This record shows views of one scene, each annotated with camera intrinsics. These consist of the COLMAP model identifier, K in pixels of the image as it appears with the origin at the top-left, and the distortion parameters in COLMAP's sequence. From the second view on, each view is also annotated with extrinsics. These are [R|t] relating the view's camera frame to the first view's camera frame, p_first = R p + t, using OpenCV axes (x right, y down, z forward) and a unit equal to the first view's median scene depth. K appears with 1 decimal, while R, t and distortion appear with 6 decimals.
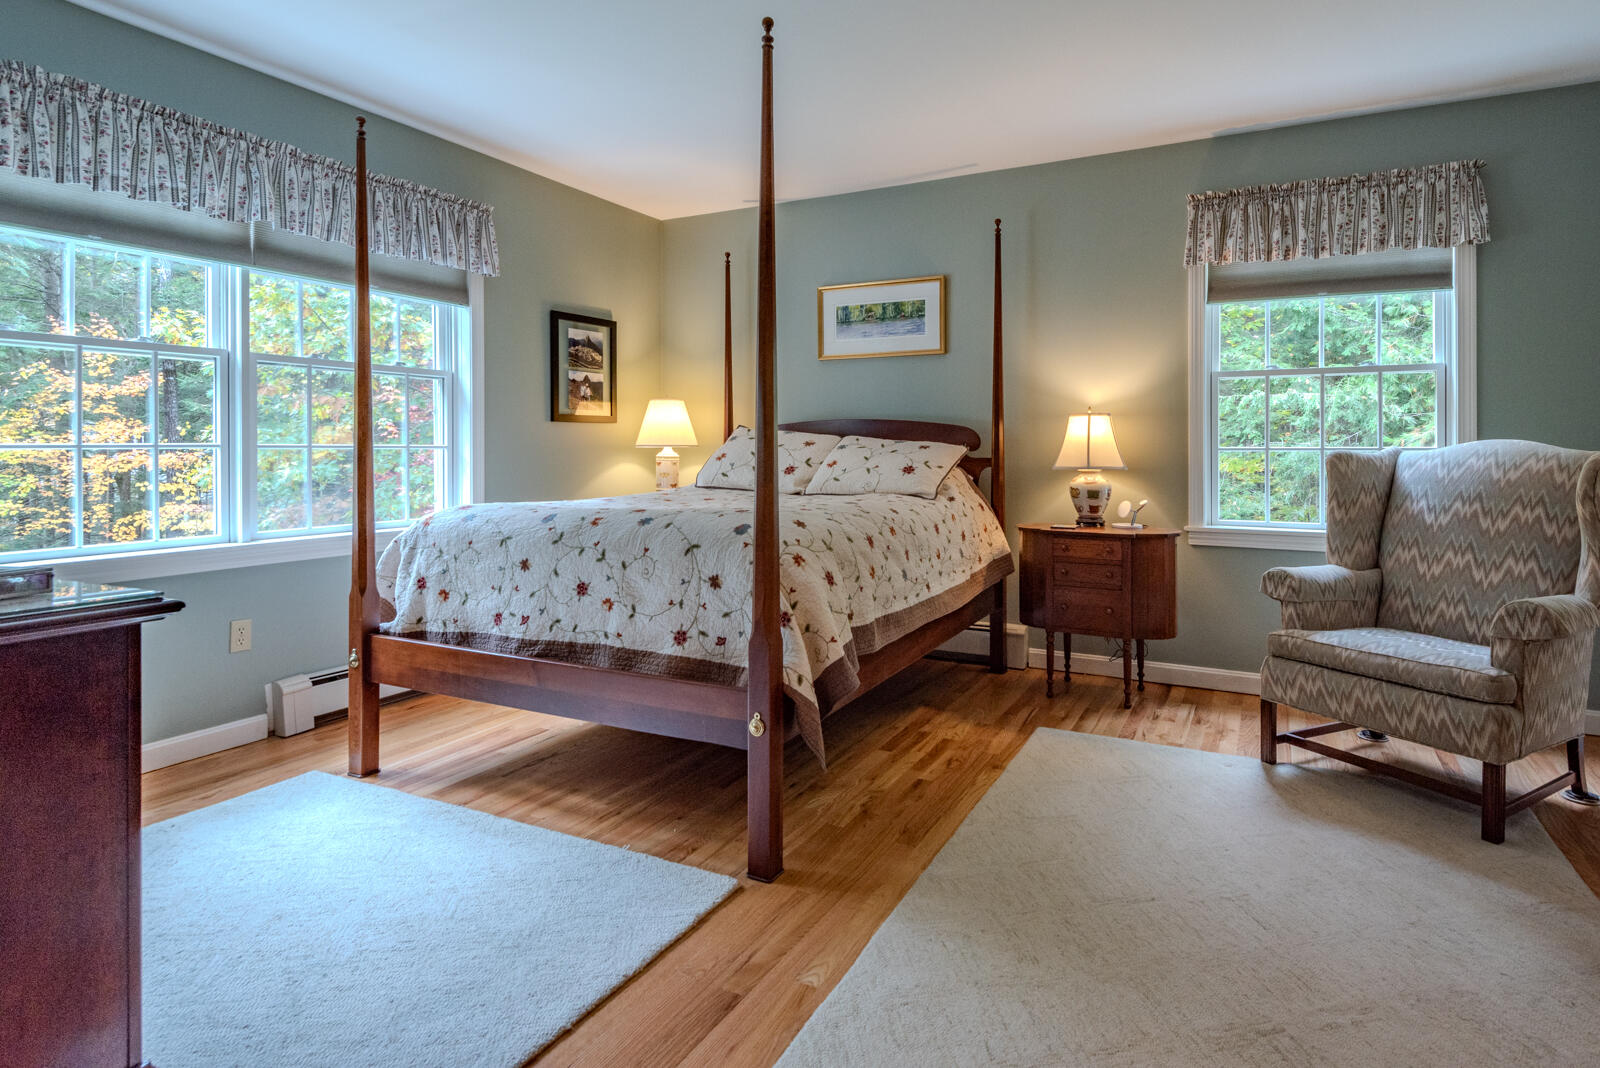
lens RADIAL K [[797.1, 0, 801.7], [0, 797.1, 450.2], [0, 0, 1]] dist [0.036651, -0.023707]
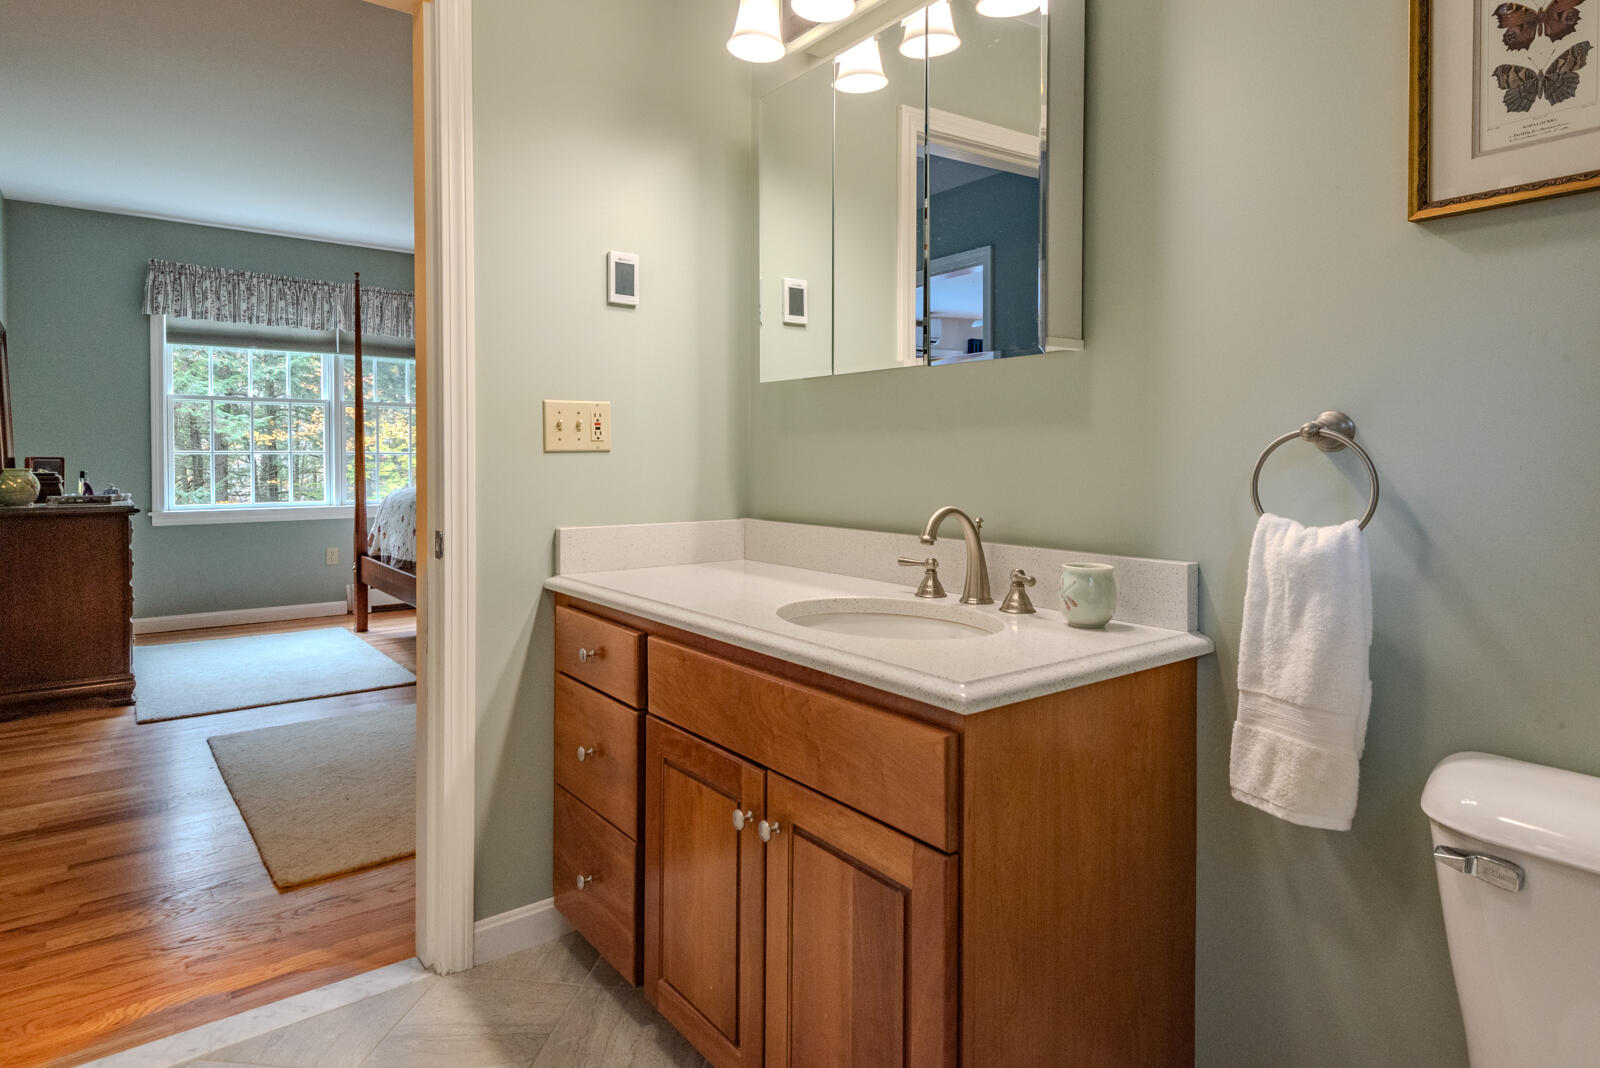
lens RADIAL K [[889.1, 0, 883.9], [0, 889.1, 475.1], [0, 0, 1]] dist [0.048055, -0.032529]
pose [[0.914057, 0.011897, -0.405411, 1.264451], [-0.005316, 0.999835, 0.017355, 0.003778], [0.405550, -0.013709, 0.913970, -0.354316]]
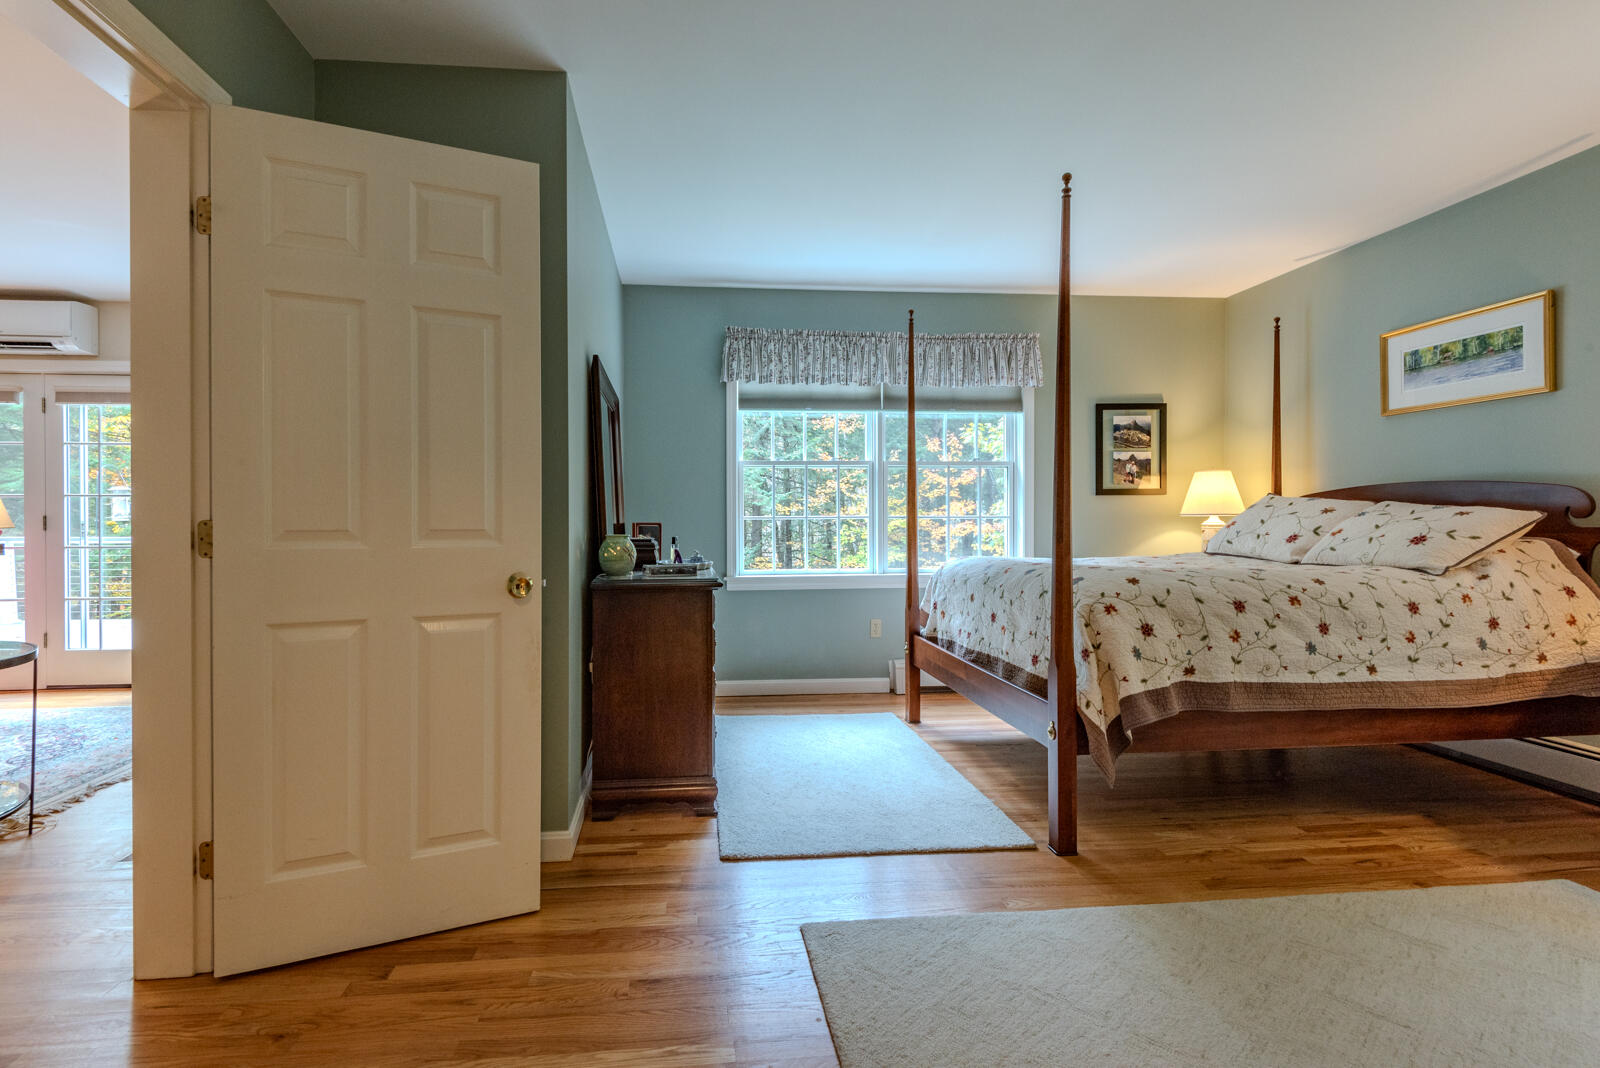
lens RADIAL K [[738.5, 0, 803.4], [0, 738.5, 522.8], [0, 0, 1]] dist [0.013955, -0.000905]
pose [[0.559892, 0.000662, -0.828566, 0.503242], [0.000562, 0.999999, 0.001178, 0.005646], [0.828566, -0.001125, 0.559891, 0.004097]]
